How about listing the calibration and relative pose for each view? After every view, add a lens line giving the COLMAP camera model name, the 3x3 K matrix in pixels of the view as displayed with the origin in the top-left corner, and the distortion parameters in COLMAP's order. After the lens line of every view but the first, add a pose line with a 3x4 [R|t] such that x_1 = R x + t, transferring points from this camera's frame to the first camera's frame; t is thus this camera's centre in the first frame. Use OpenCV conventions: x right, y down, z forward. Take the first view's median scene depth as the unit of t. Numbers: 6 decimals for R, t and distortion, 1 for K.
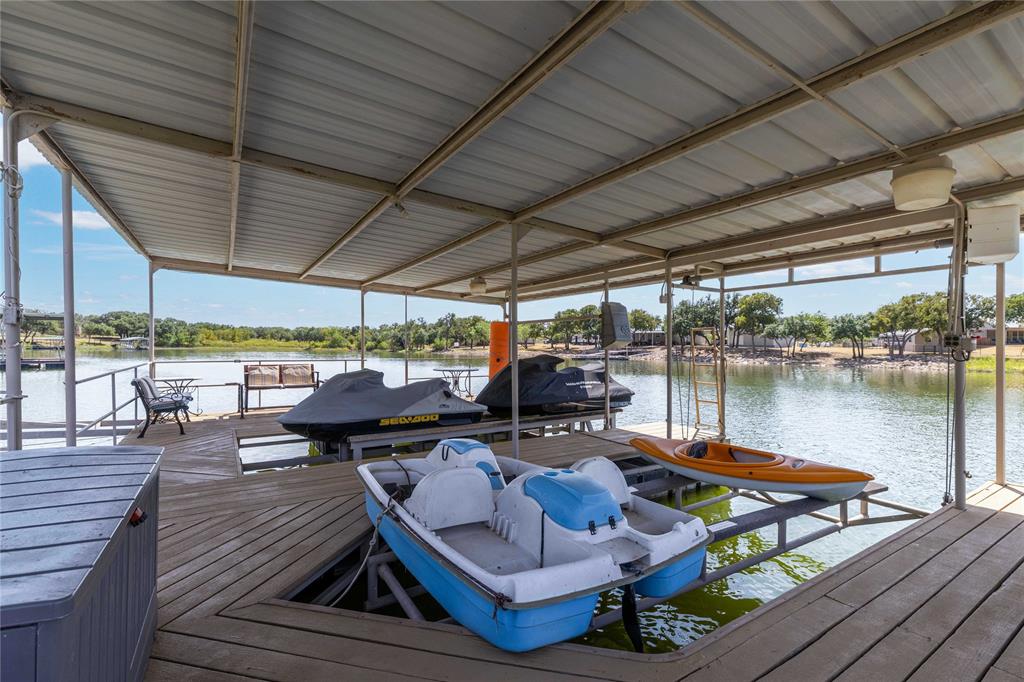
lens RADIAL K [[448.7, 0, 512.0], [0, 448.7, 341.0], [0, 0, 1]] dist [-0.001290, -0.000152]
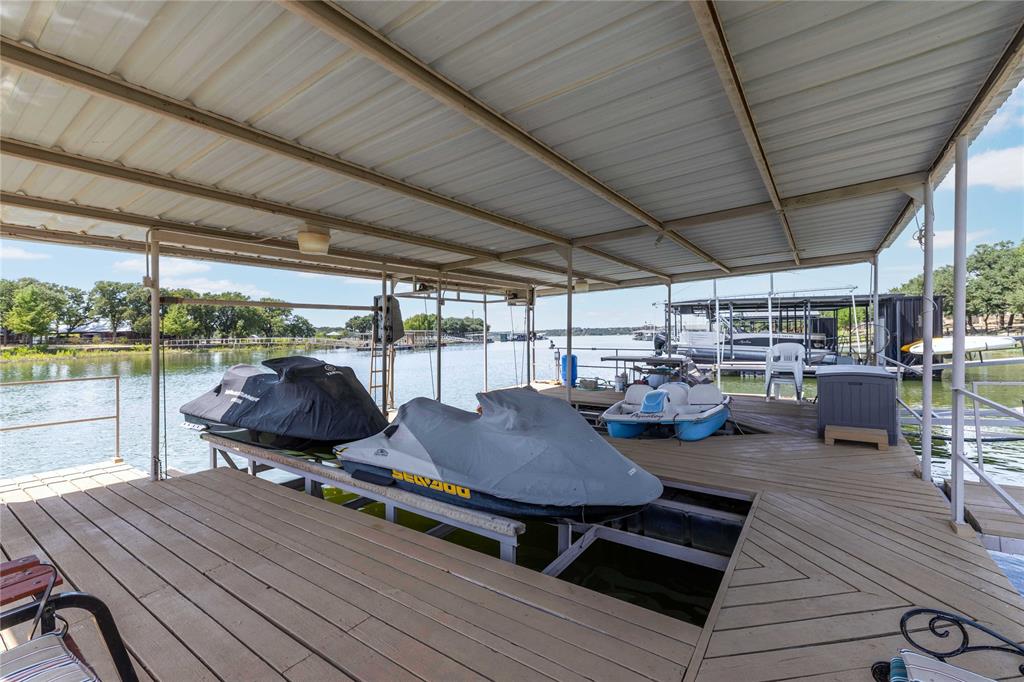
lens RADIAL K [[448.7, 0, 512.0], [0, 448.7, 341.0], [0, 0, 1]] dist [-0.001290, -0.000152]
pose [[-0.387637, -0.012942, 0.921721, -0.988859], [0.007053, 0.999831, 0.017005, -0.005592], [-0.921785, 0.013093, -0.387480, 1.441961]]
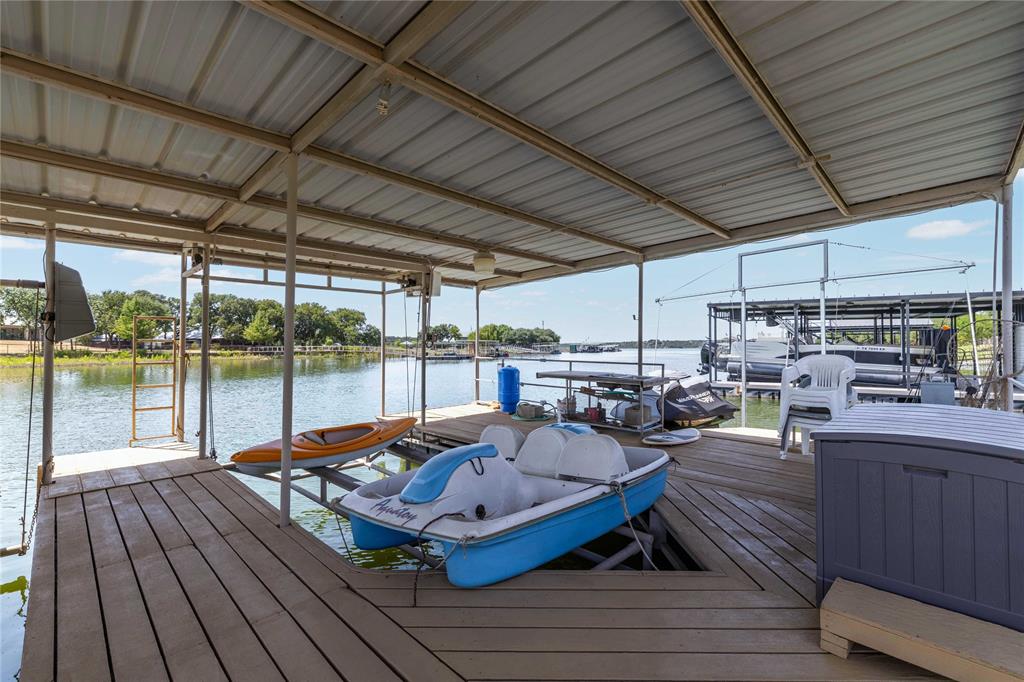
lens RADIAL K [[448.5, 0, 512.0], [0, 448.5, 341.0], [0, 0, 1]] dist [0.001888, 0.000249]
pose [[-0.236718, 0.006549, 0.971556, -0.617563], [-0.004670, 0.999958, -0.007878, 0.018984], [-0.971567, -0.006402, -0.236677, 0.730252]]
